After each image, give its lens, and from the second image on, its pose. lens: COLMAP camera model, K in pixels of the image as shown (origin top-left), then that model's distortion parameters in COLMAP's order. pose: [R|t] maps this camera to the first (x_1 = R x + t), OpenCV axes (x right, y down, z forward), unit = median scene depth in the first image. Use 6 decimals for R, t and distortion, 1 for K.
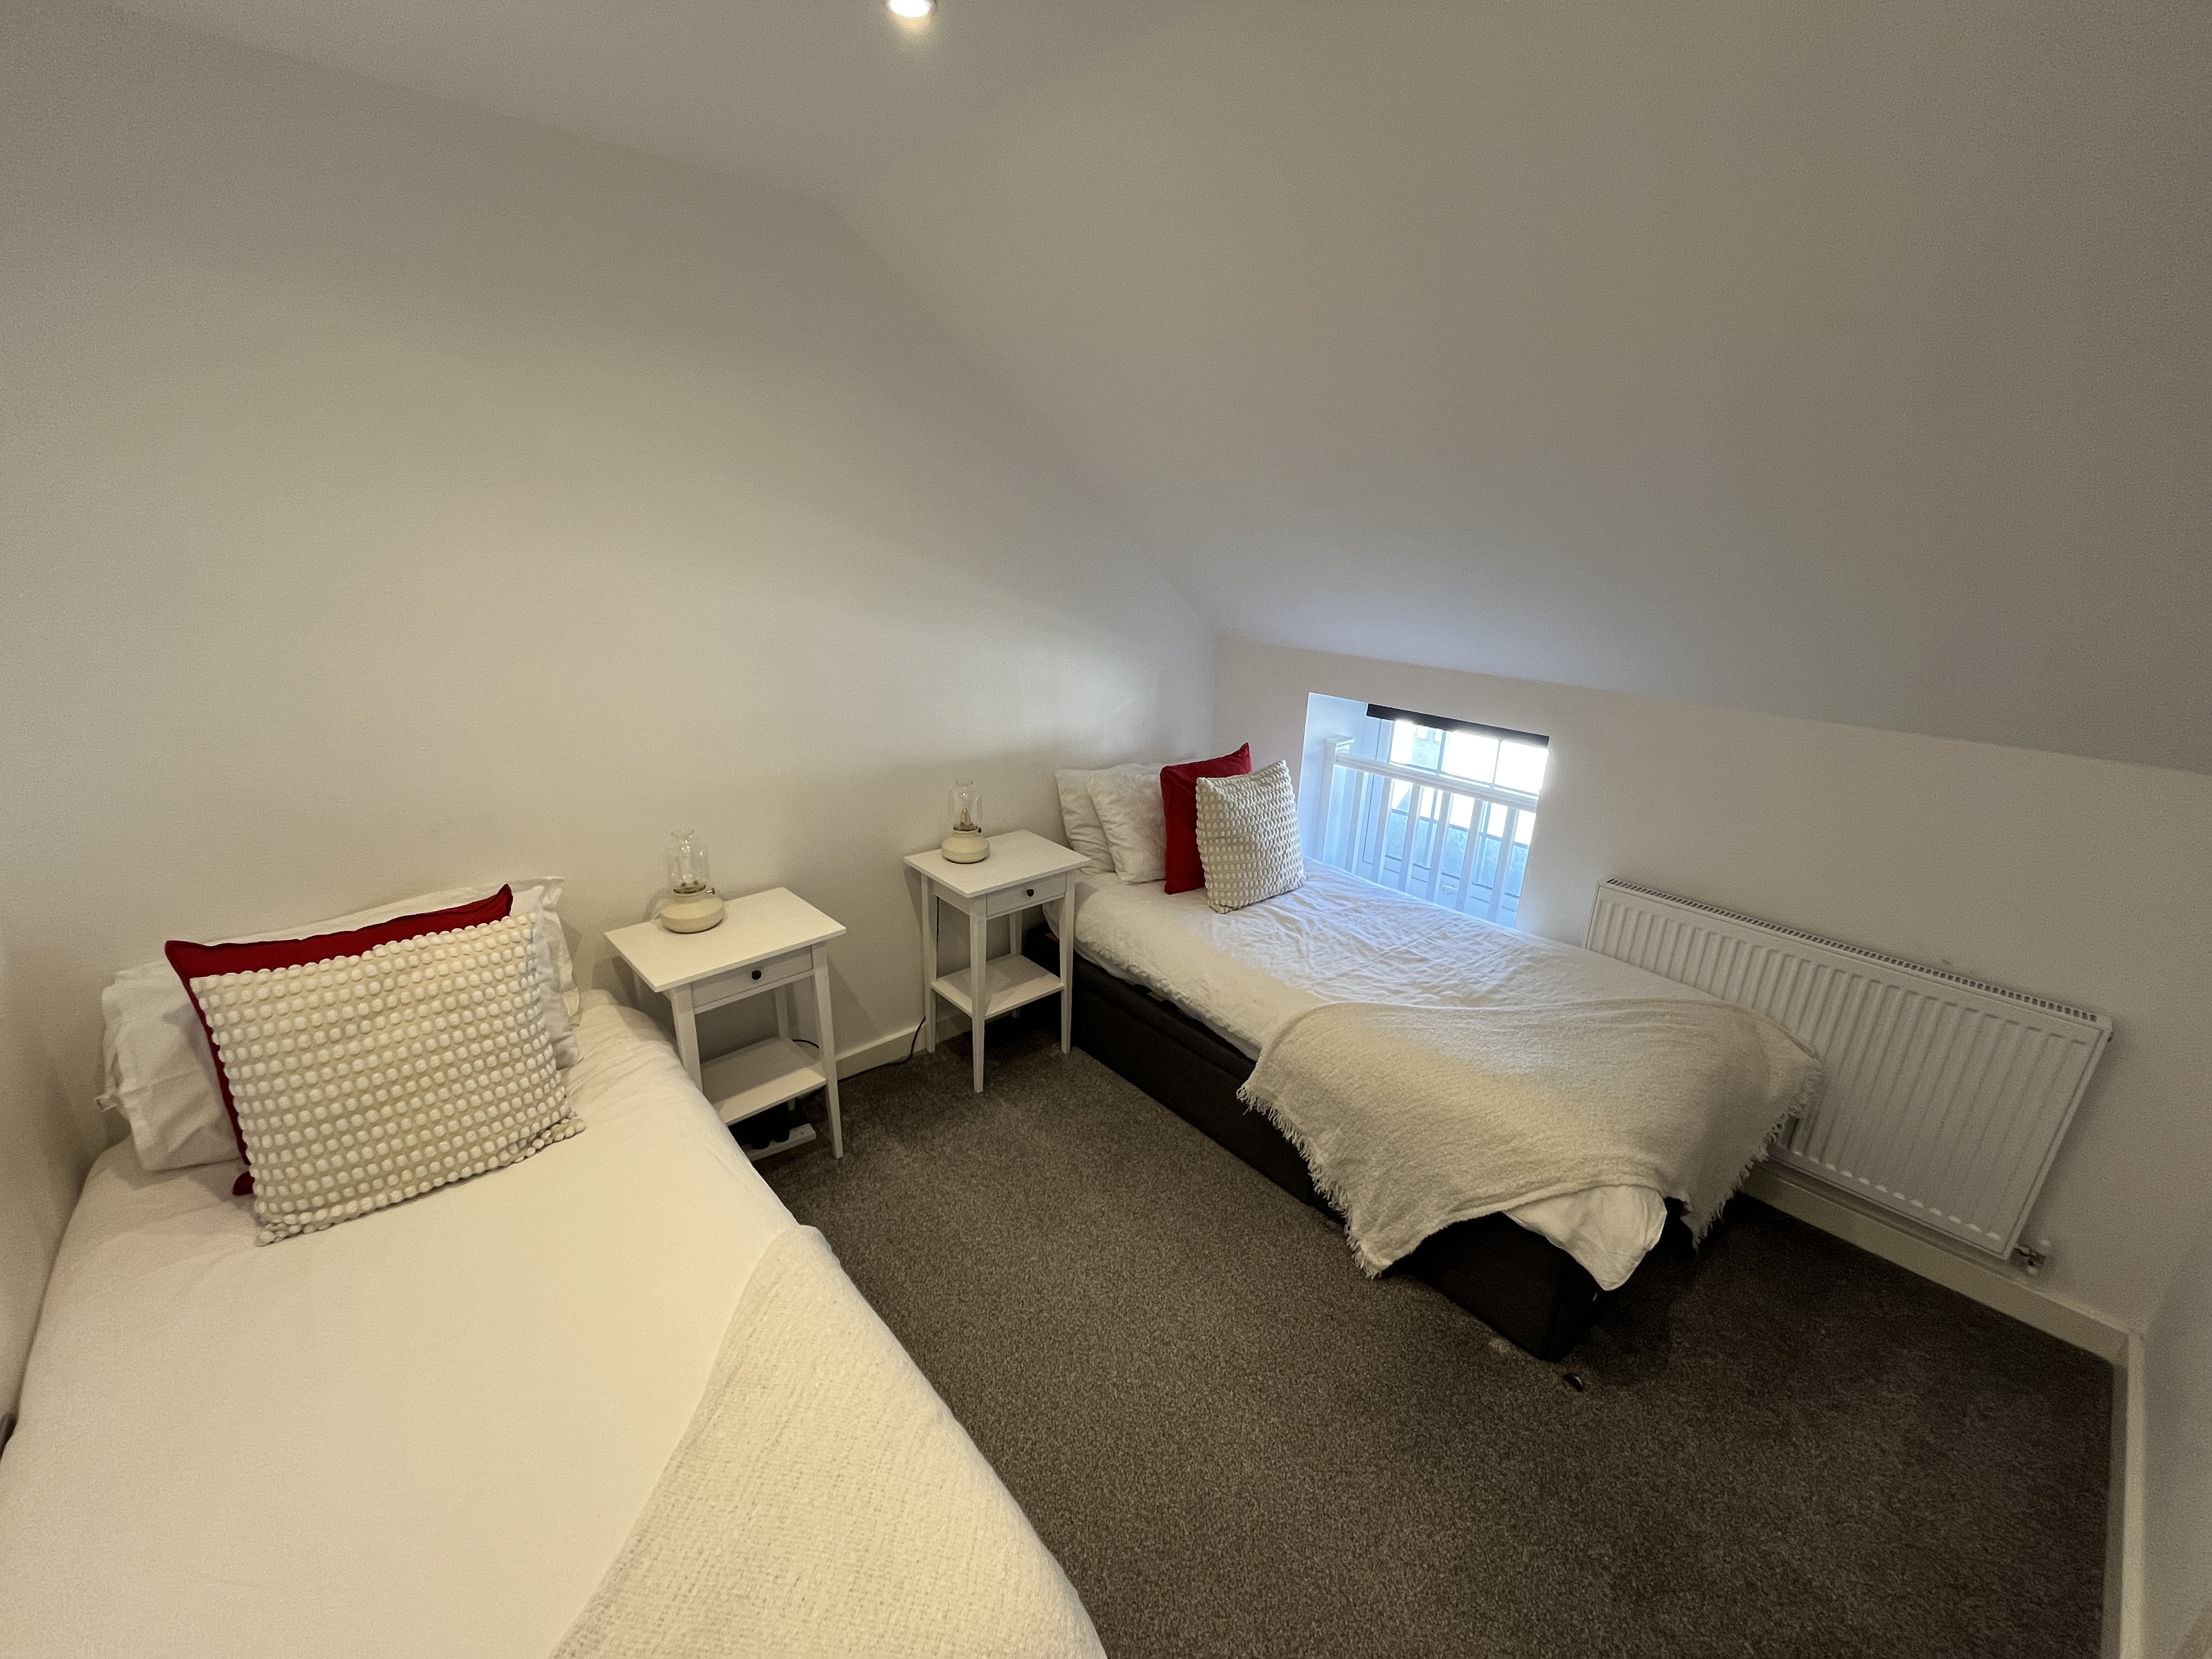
lens RADIAL K [[892.8, 0, 1102.6], [0, 892.8, 830.0], [0, 0, 1]] dist [-0.000132, -0.000018]
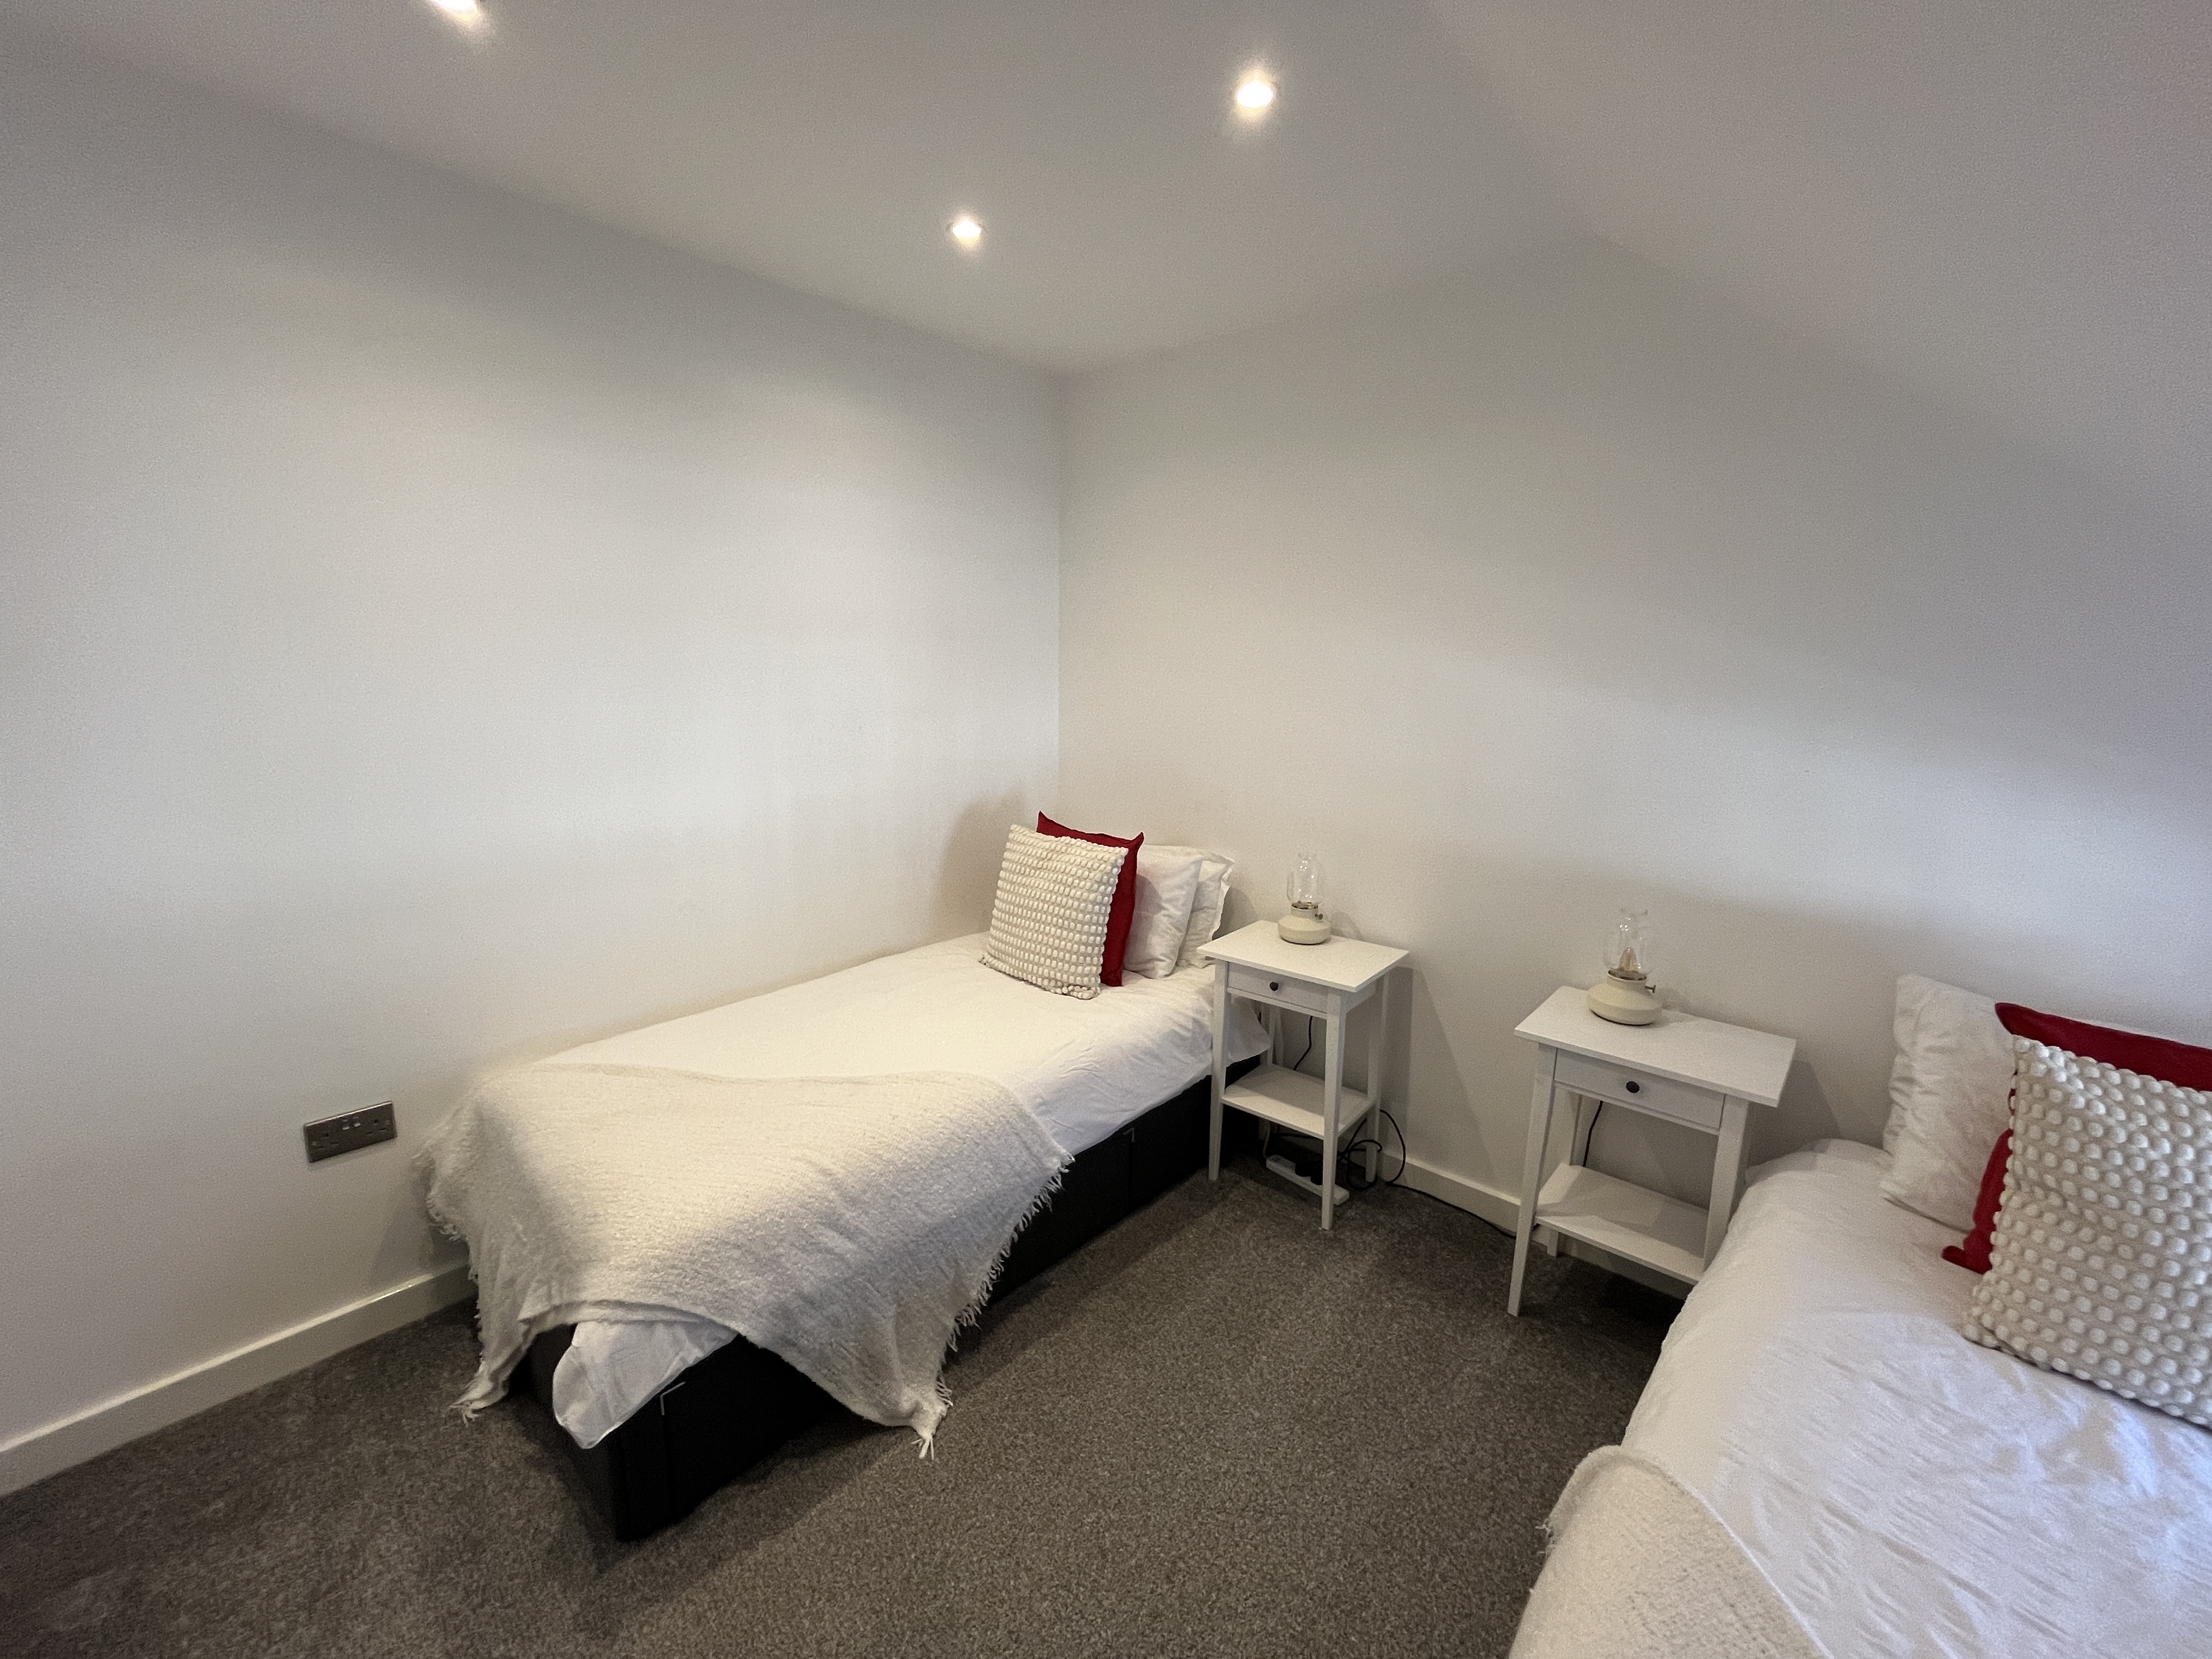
lens RADIAL K [[892.8, 0, 1102.6], [0, 892.8, 830.0], [0, 0, 1]] dist [-0.000132, -0.000018]
pose [[0.111696, 0.156718, -0.981307, 0.556286], [-0.325097, 0.938912, 0.112944, -0.063976], [0.939061, 0.306404, 0.155821, 0.506423]]
